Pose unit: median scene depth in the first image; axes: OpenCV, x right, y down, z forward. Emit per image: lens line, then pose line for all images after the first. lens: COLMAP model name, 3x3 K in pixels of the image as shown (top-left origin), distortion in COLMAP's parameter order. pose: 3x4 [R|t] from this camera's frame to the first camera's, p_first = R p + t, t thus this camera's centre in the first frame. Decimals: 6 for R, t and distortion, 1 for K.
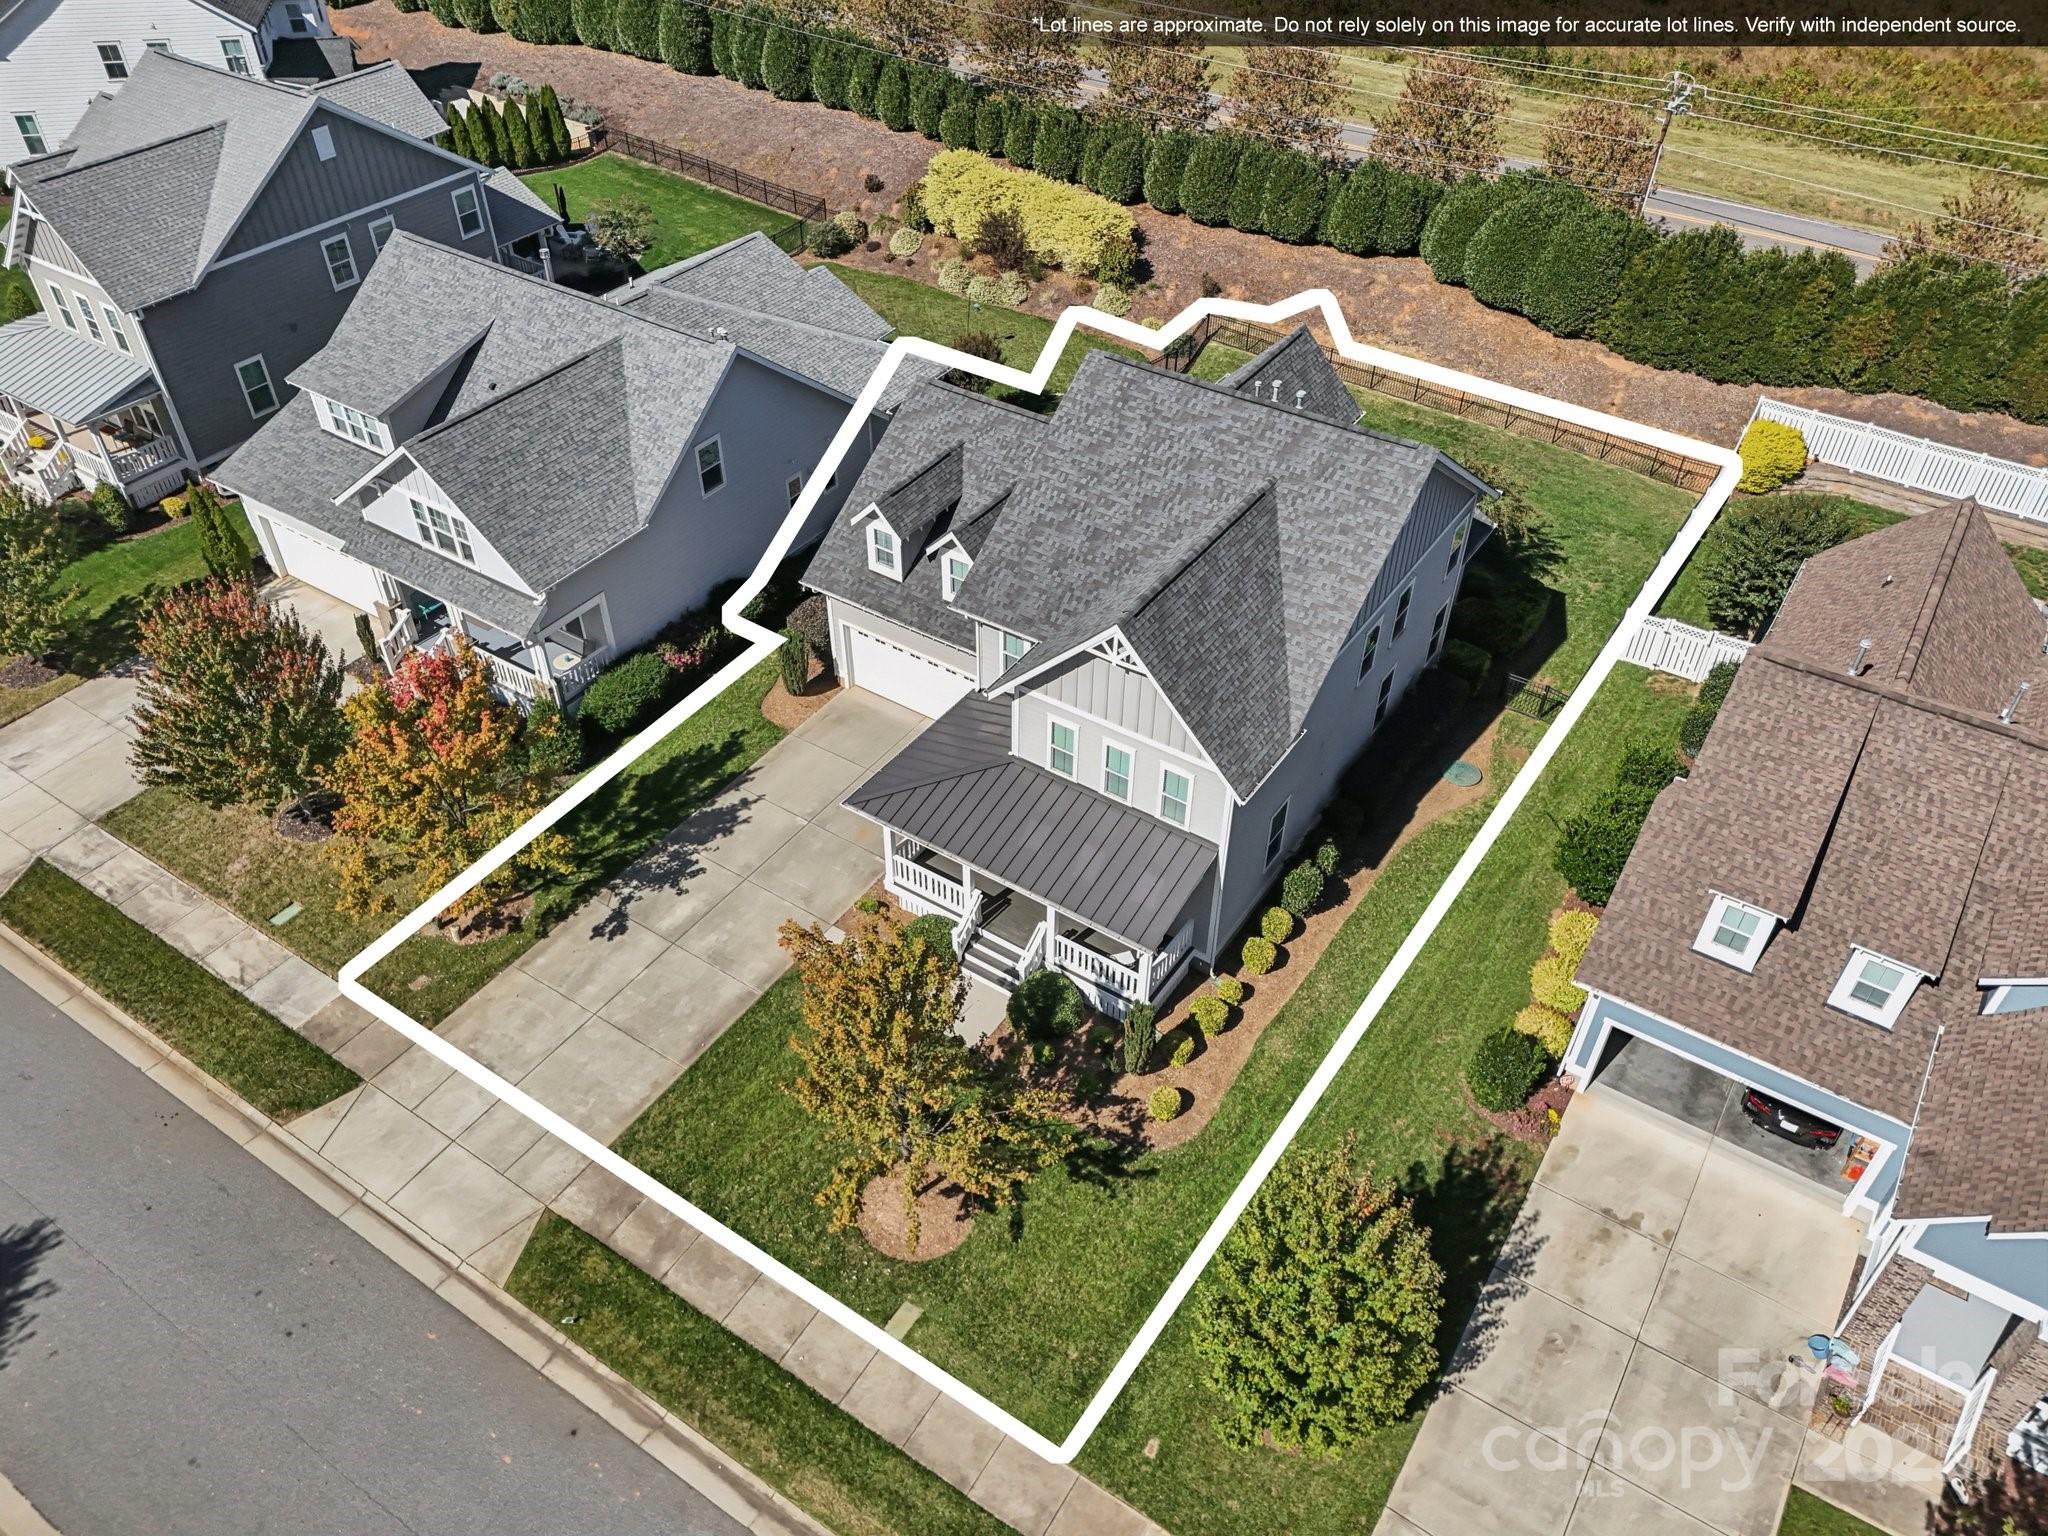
lens RADIAL K [[1522.7, 0, 1016.3], [0, 1522.7, 764.7], [0, 0, 1]] dist [0.041346, -0.032926]
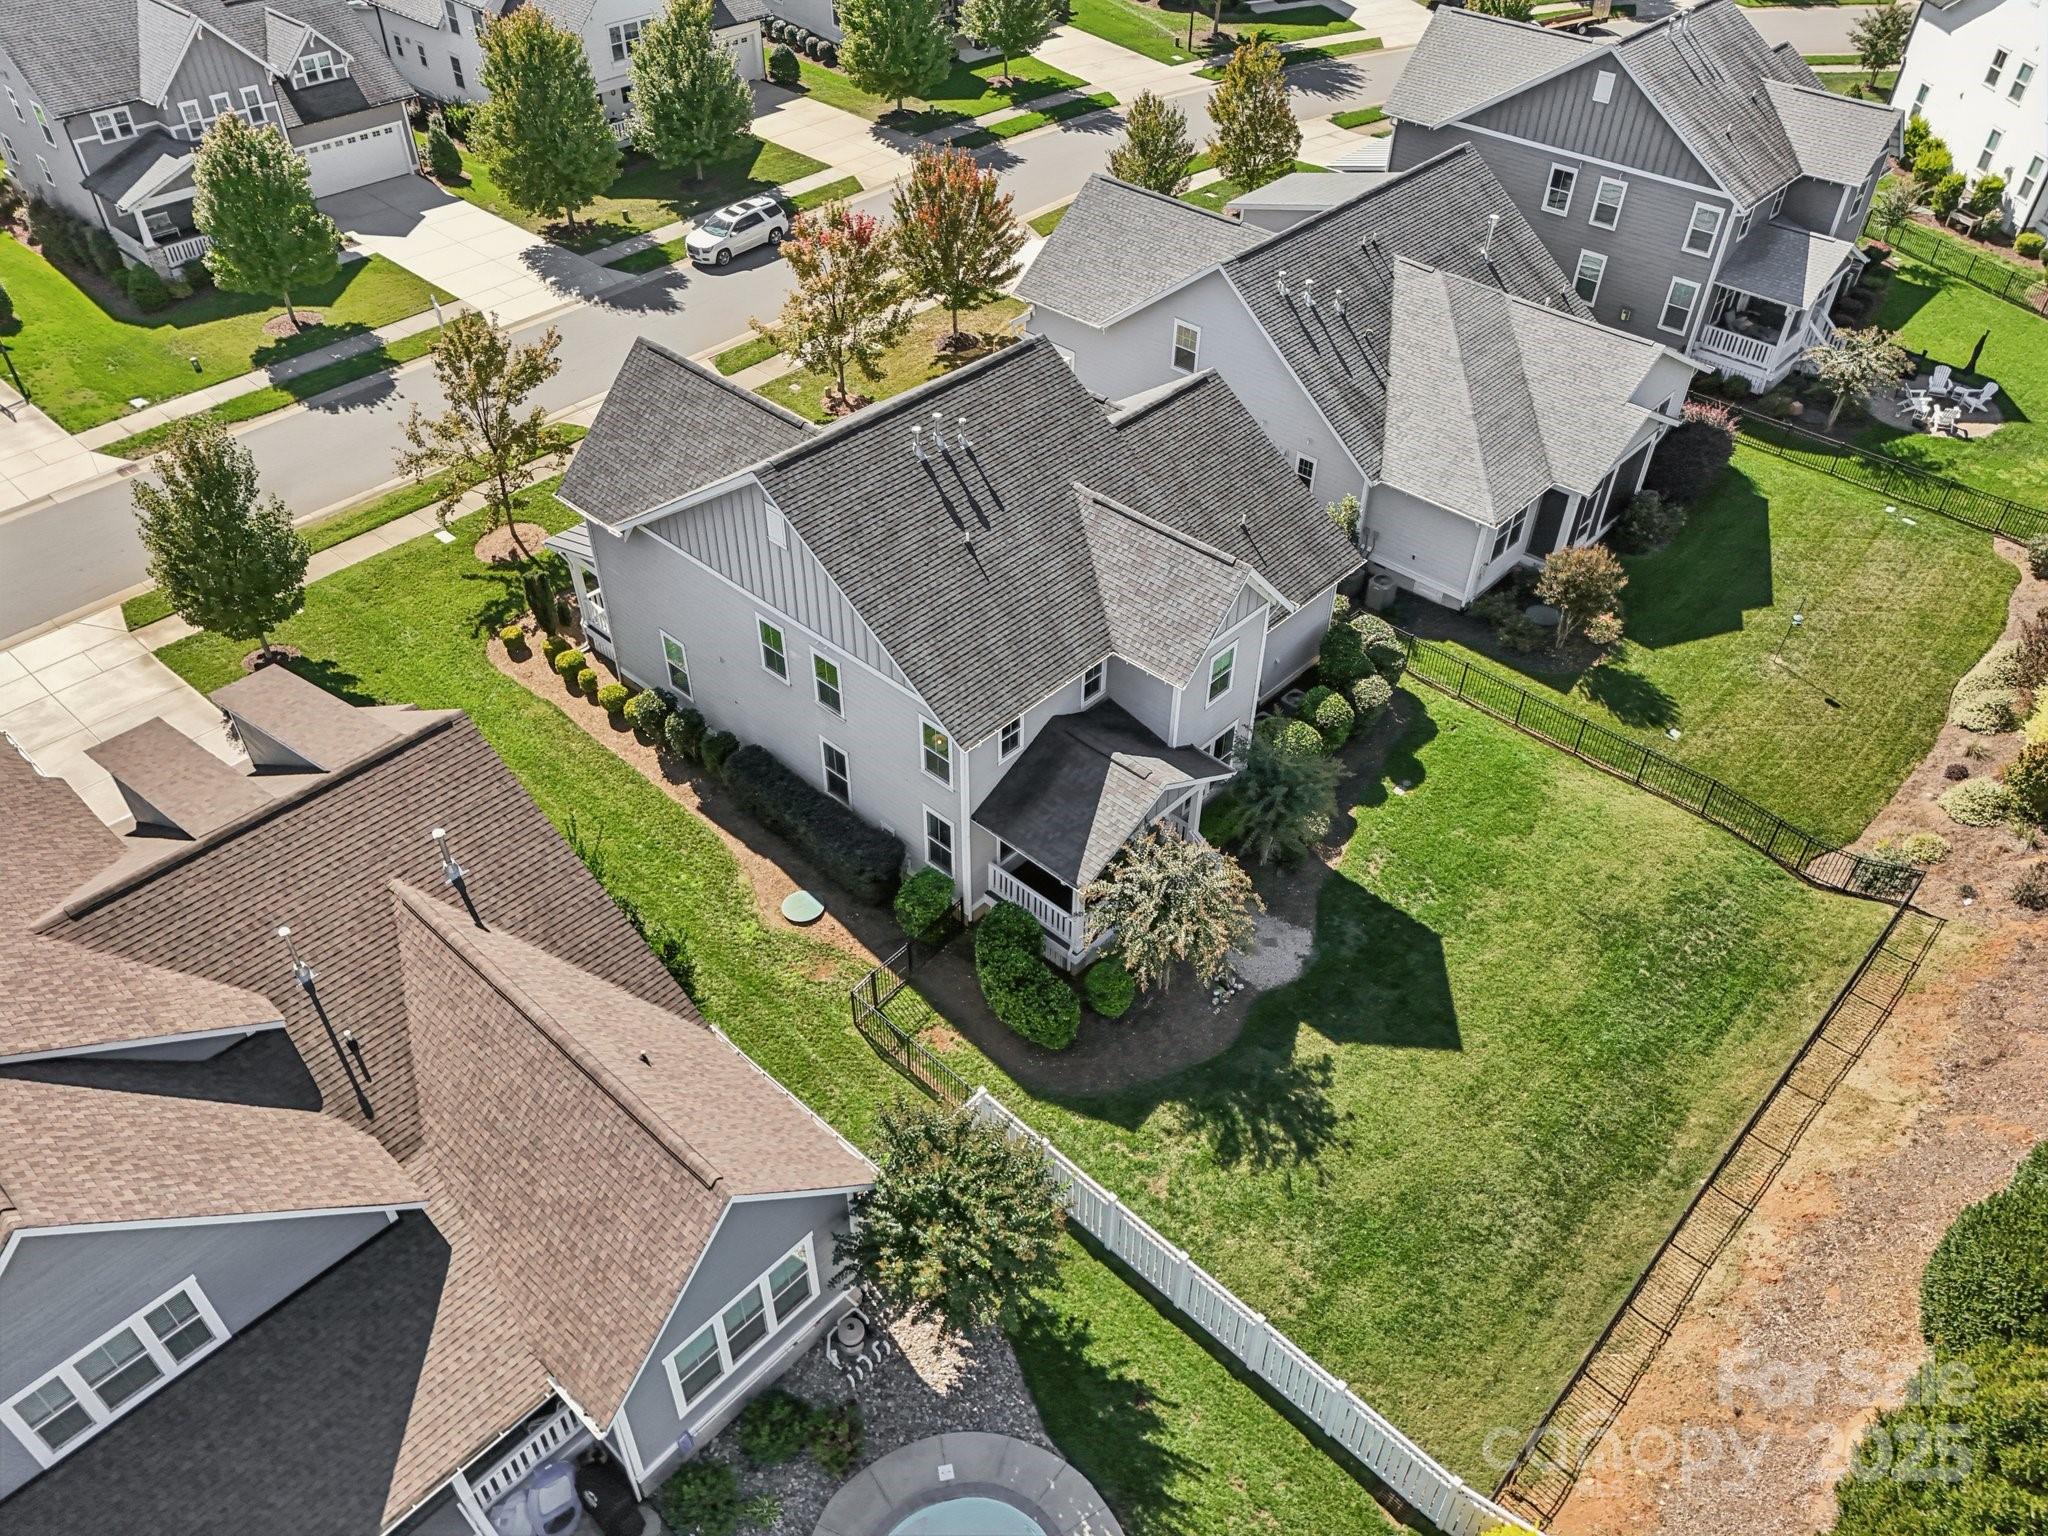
lens RADIAL K [[1522.7, 0, 1016.3], [0, 1522.7, 764.7], [0, 0, 1]] dist [0.041346, -0.032926]
pose [[-0.167771, 0.635137, -0.753959, 0.999900], [-0.650999, 0.502948, 0.568545, -0.699459], [0.740306, 0.586212, 0.329094, 0.851939]]
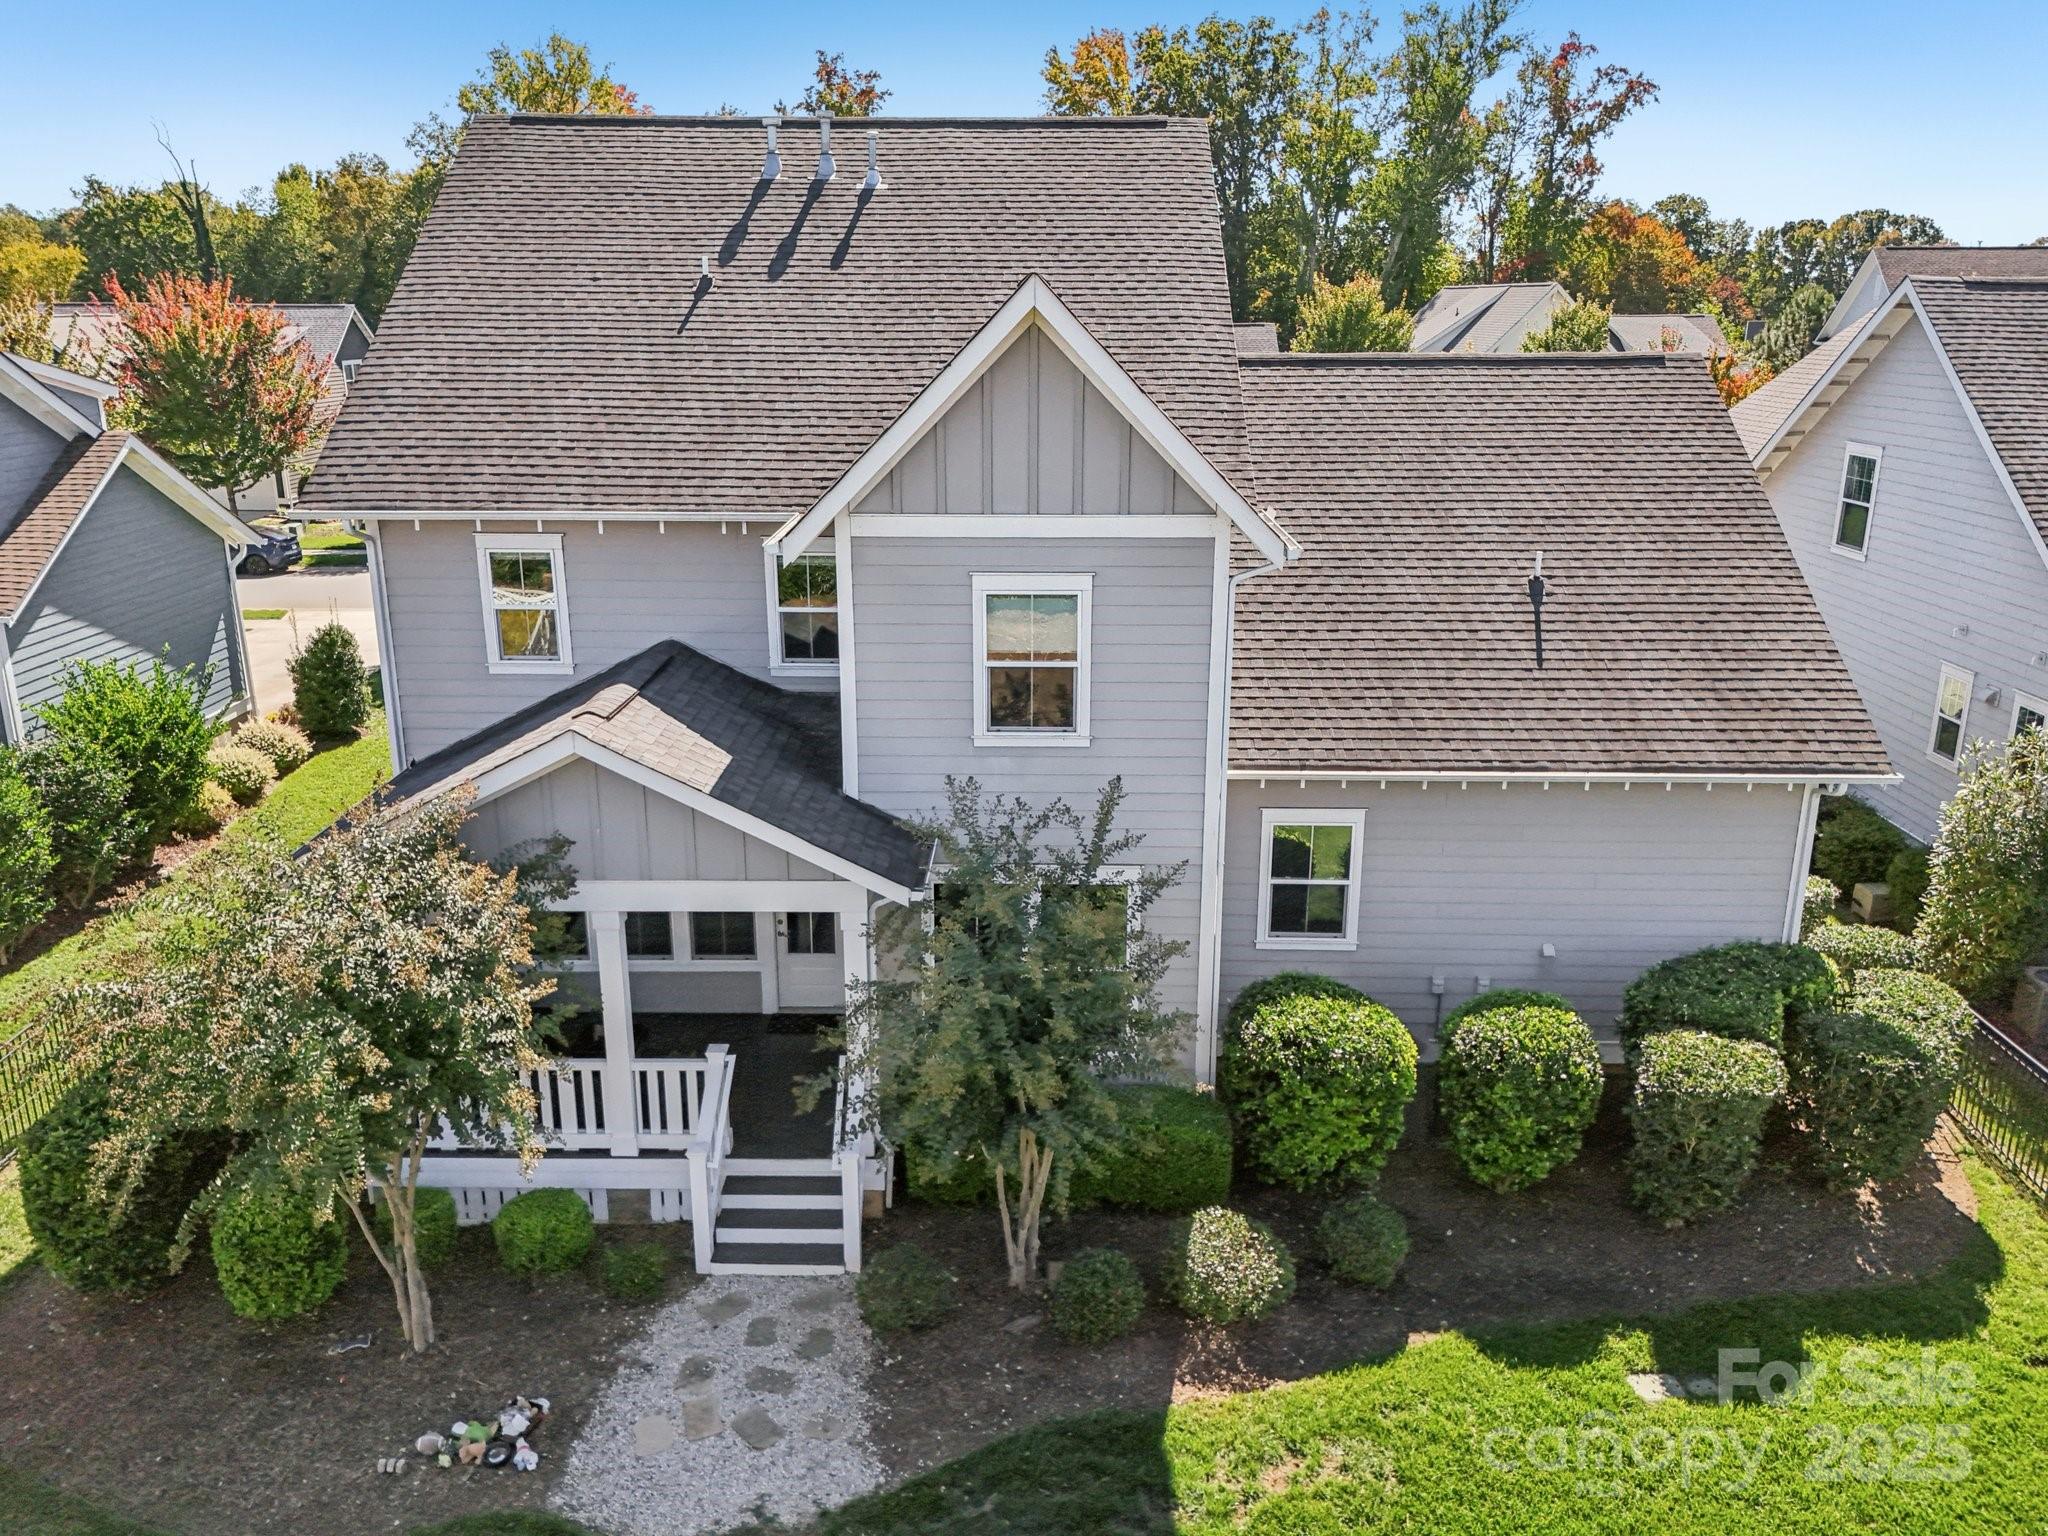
lens RADIAL K [[1522.7, 0, 1016.3], [0, 1522.7, 764.7], [0, 0, 1]] dist [0.041346, -0.032926]
pose [[-0.841567, 0.137349, -0.522398, 0.412080], [-0.367568, 0.563054, 0.740179, -0.513301], [0.395801, 0.814927, -0.423363, 1.396013]]
